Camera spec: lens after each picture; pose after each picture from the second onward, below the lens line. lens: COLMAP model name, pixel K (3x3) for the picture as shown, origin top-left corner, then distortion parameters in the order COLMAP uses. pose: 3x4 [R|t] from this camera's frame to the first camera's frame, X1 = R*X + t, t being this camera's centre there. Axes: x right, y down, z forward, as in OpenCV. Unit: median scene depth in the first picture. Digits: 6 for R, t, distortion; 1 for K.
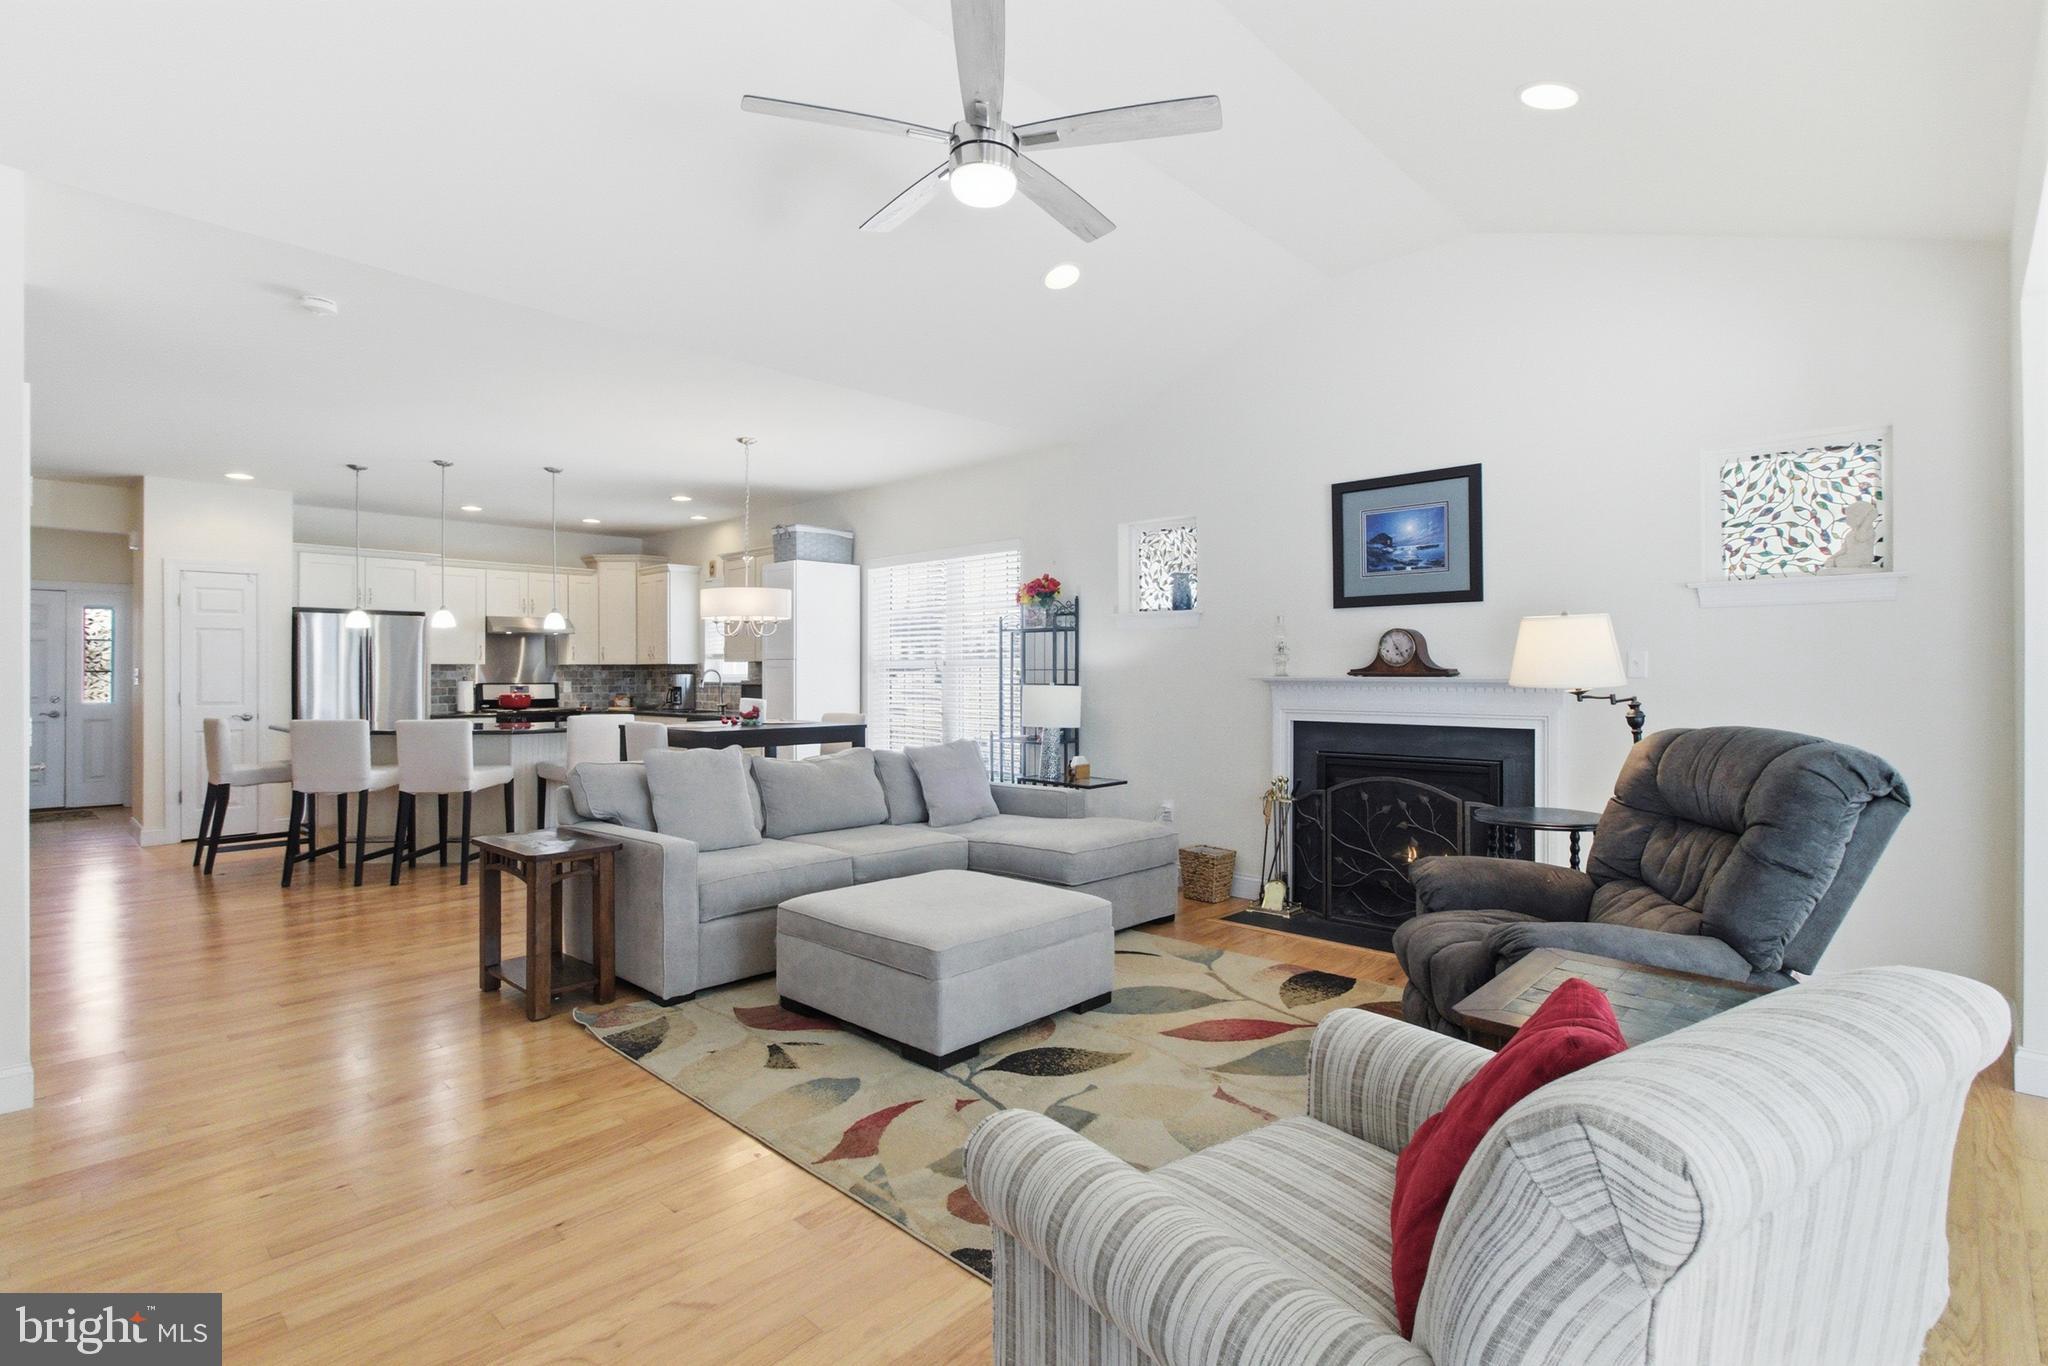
lens RADIAL K [[949.4, 0, 1012.0], [0, 949.4, 676.6], [0, 0, 1]] dist [-0.013560, 0.010454]
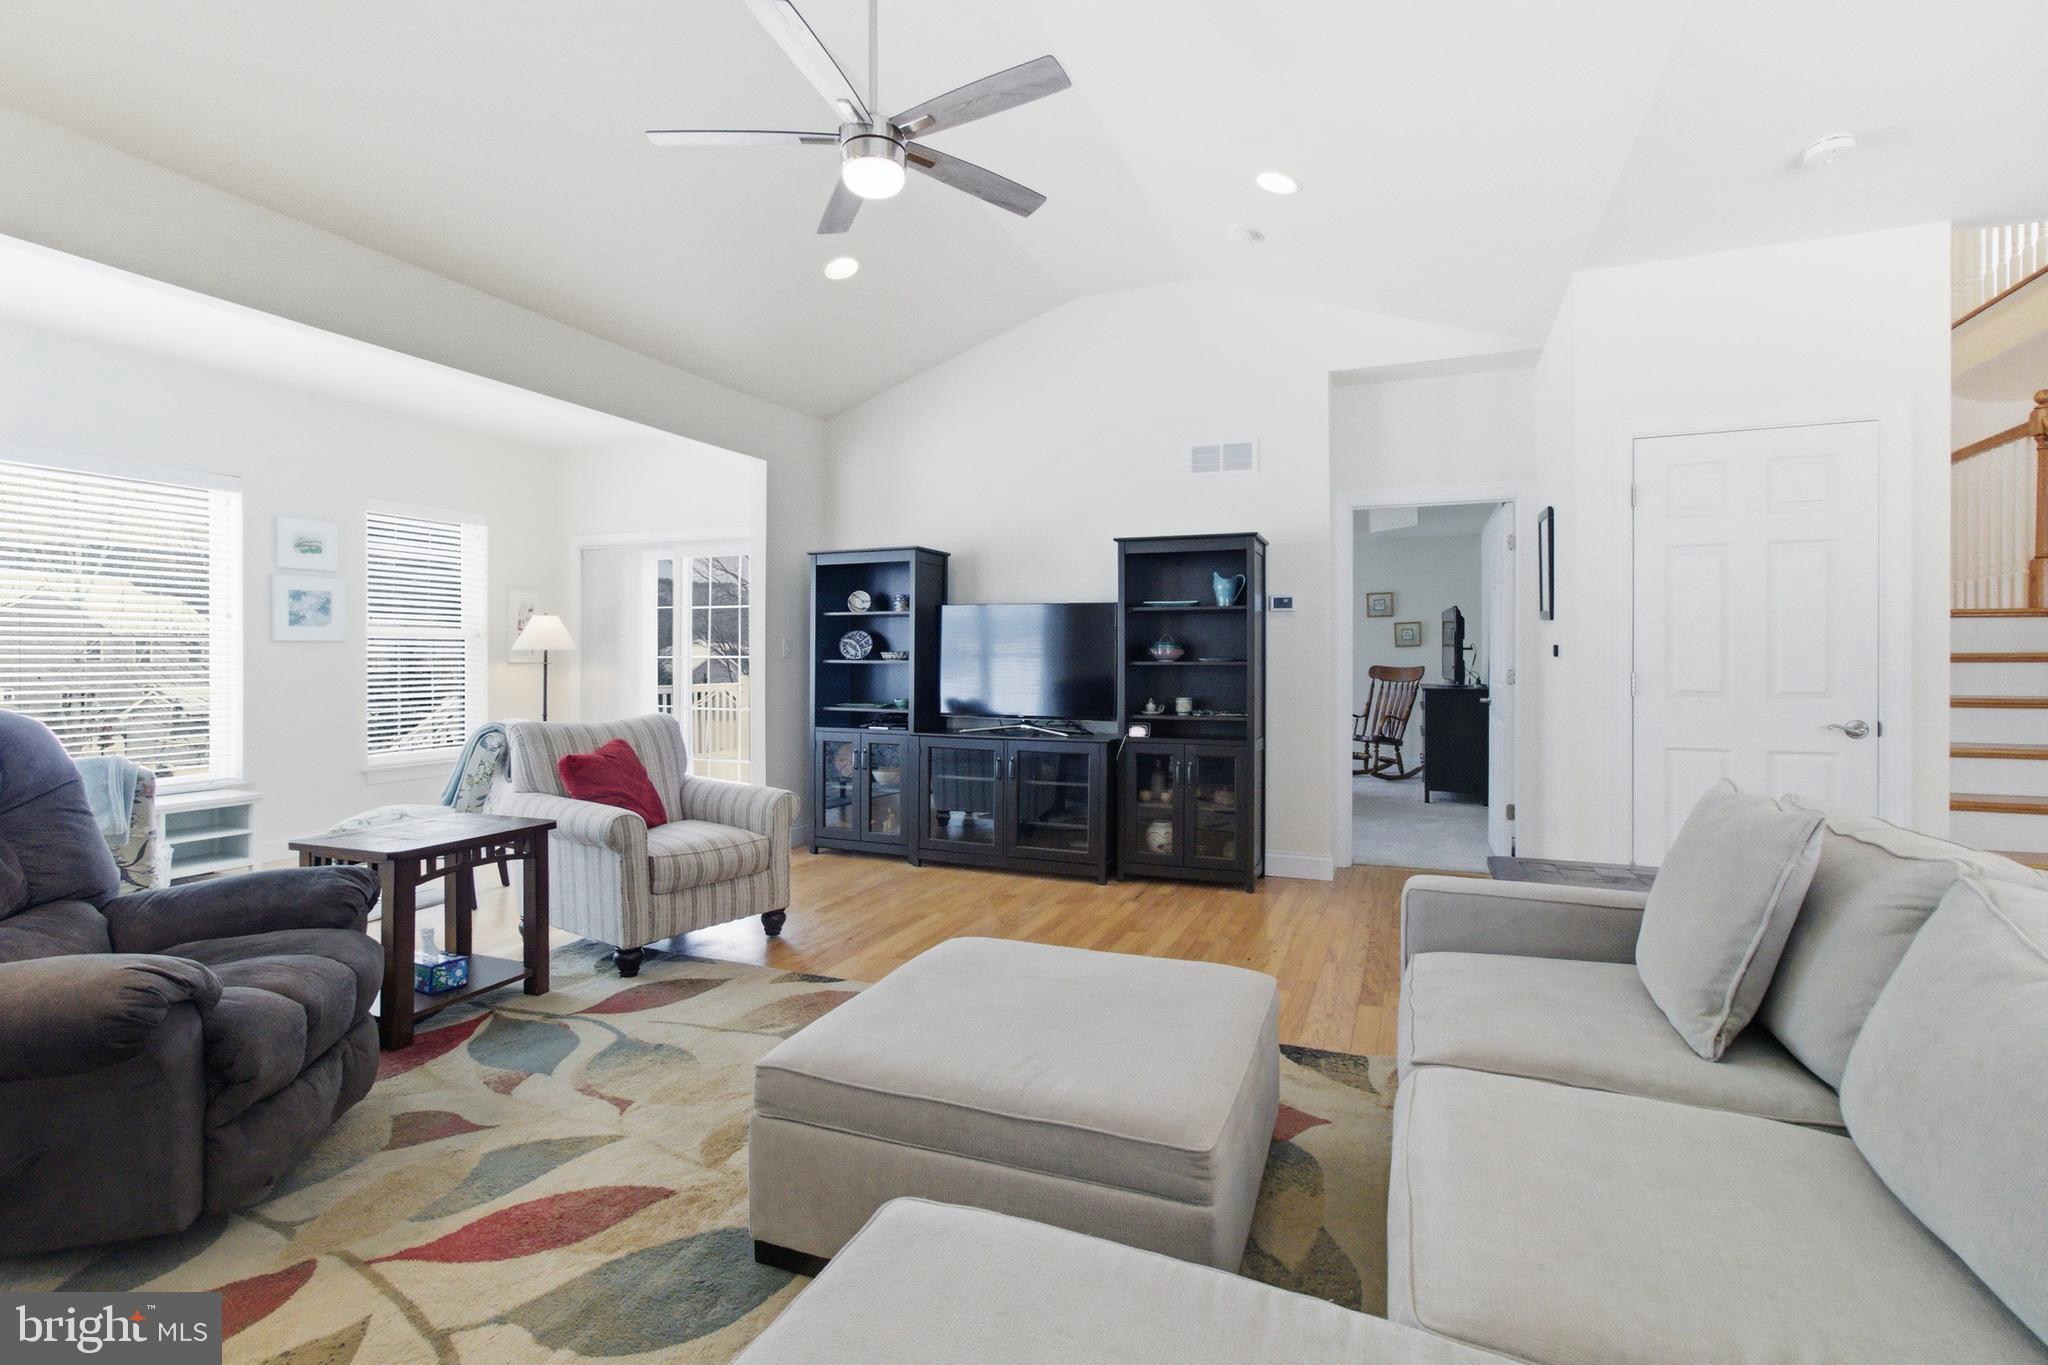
lens RADIAL K [[974.3, 0, 1027.2], [0, 974.3, 652.5], [0, 0, 1]] dist [-0.014115, 0.011502]
pose [[-0.929093, -0.001256, -0.369844, 0.114614], [0.001453, 0.999974, -0.007046, 0.015010], [0.369843, -0.007084, -0.929067, 1.074708]]
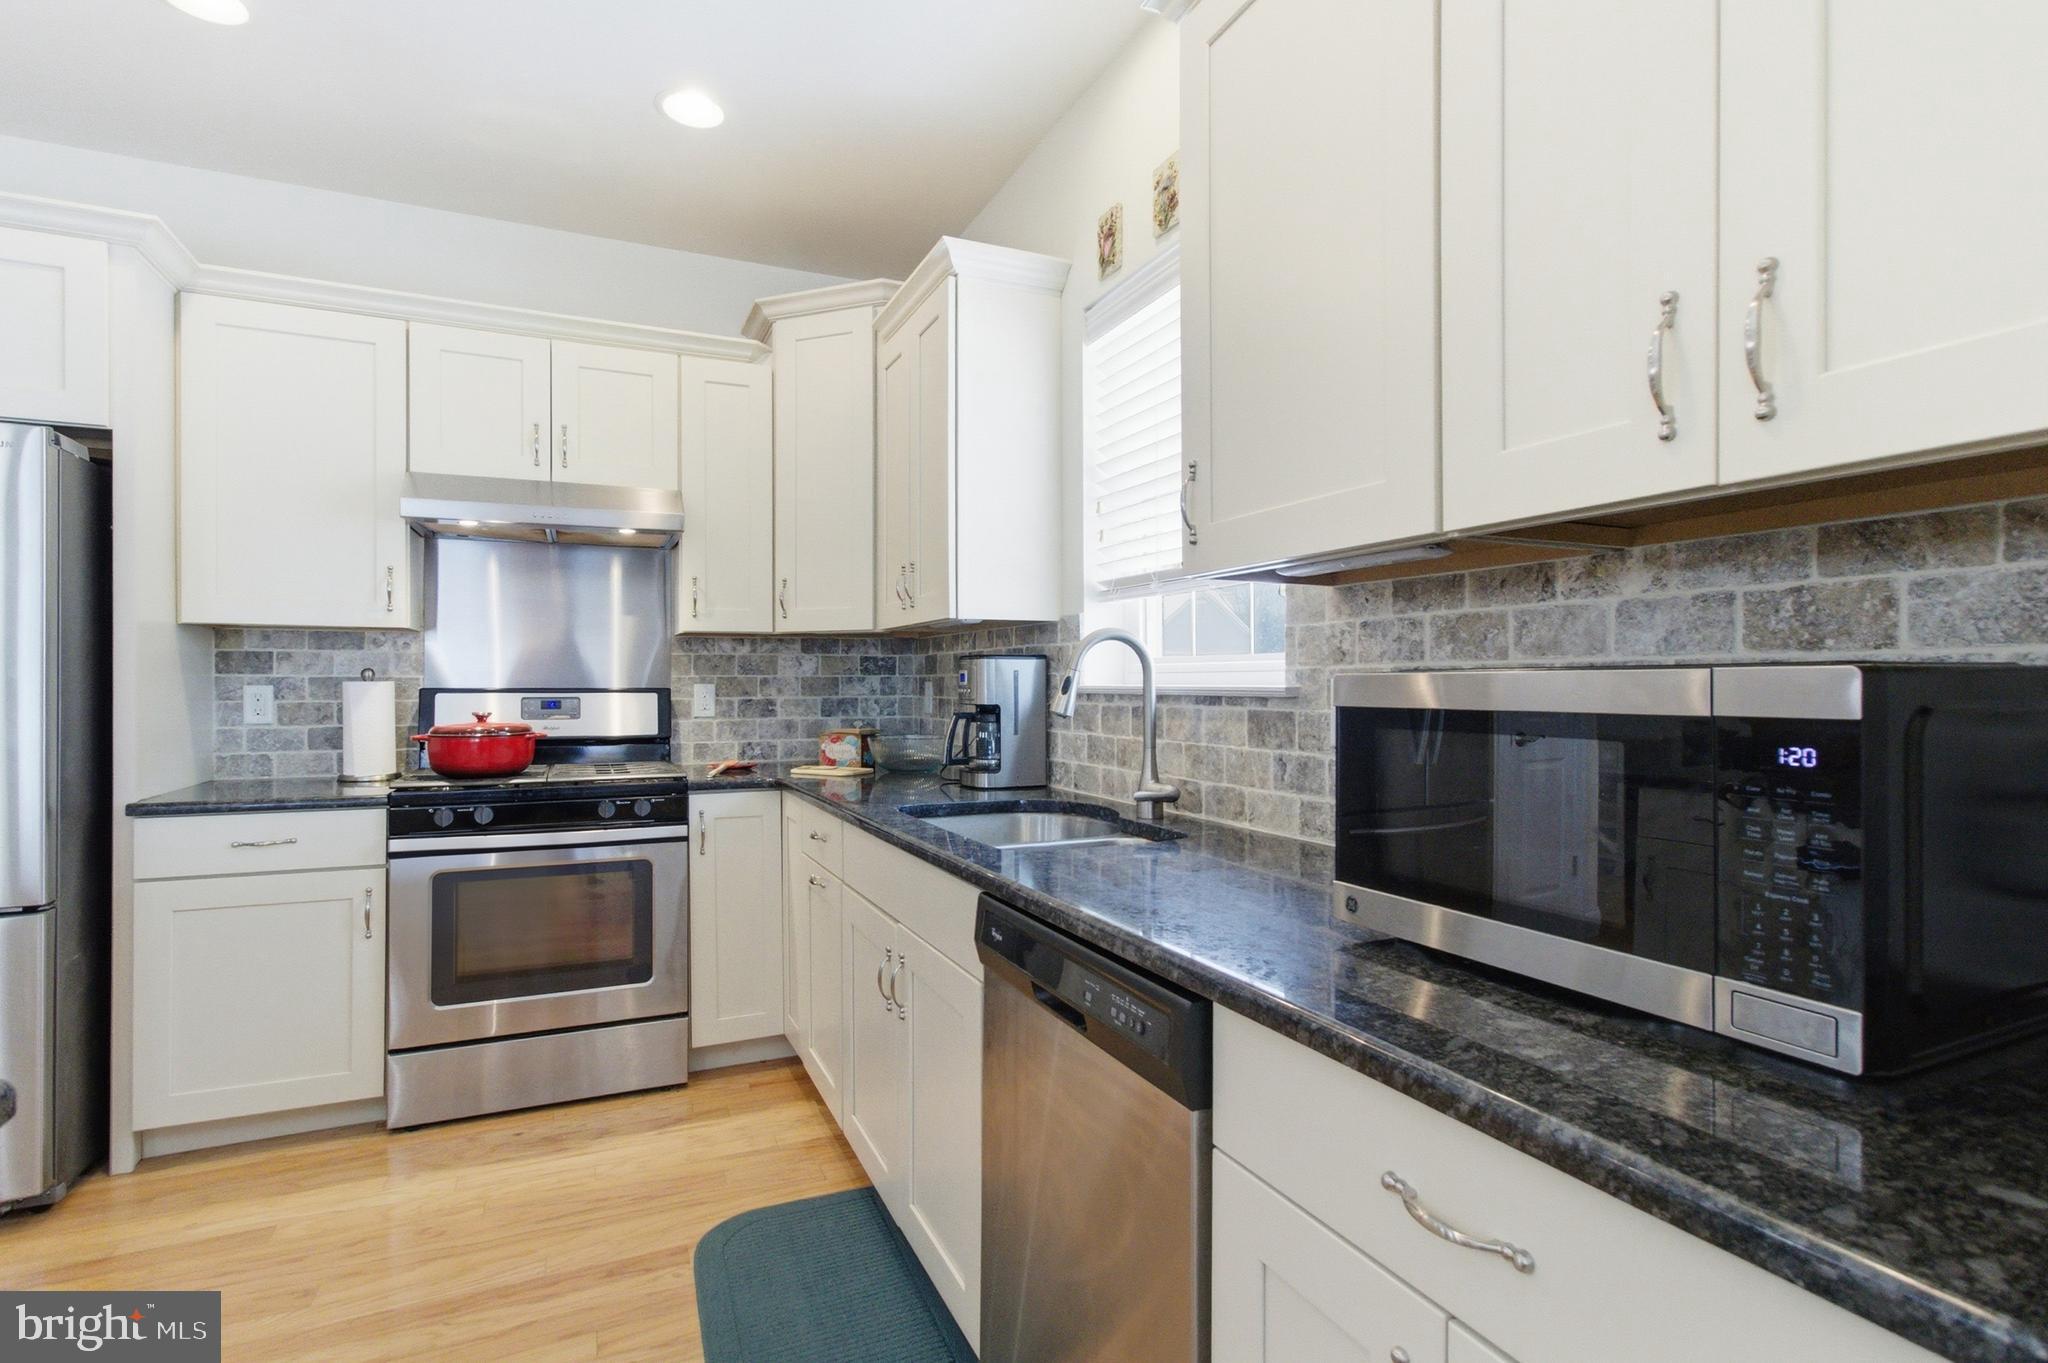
lens RADIAL K [[1000.6, 0, 1024.0], [0, 1000.6, 681.5], [0, 0, 1]] dist [-0.063057, 0.065530]
pose [[0.929682, 0.001694, -0.368359, -0.443880], [-0.002745, 0.999994, -0.002328, 0.008918], [0.368352, 0.003175, 0.929681, 1.379244]]
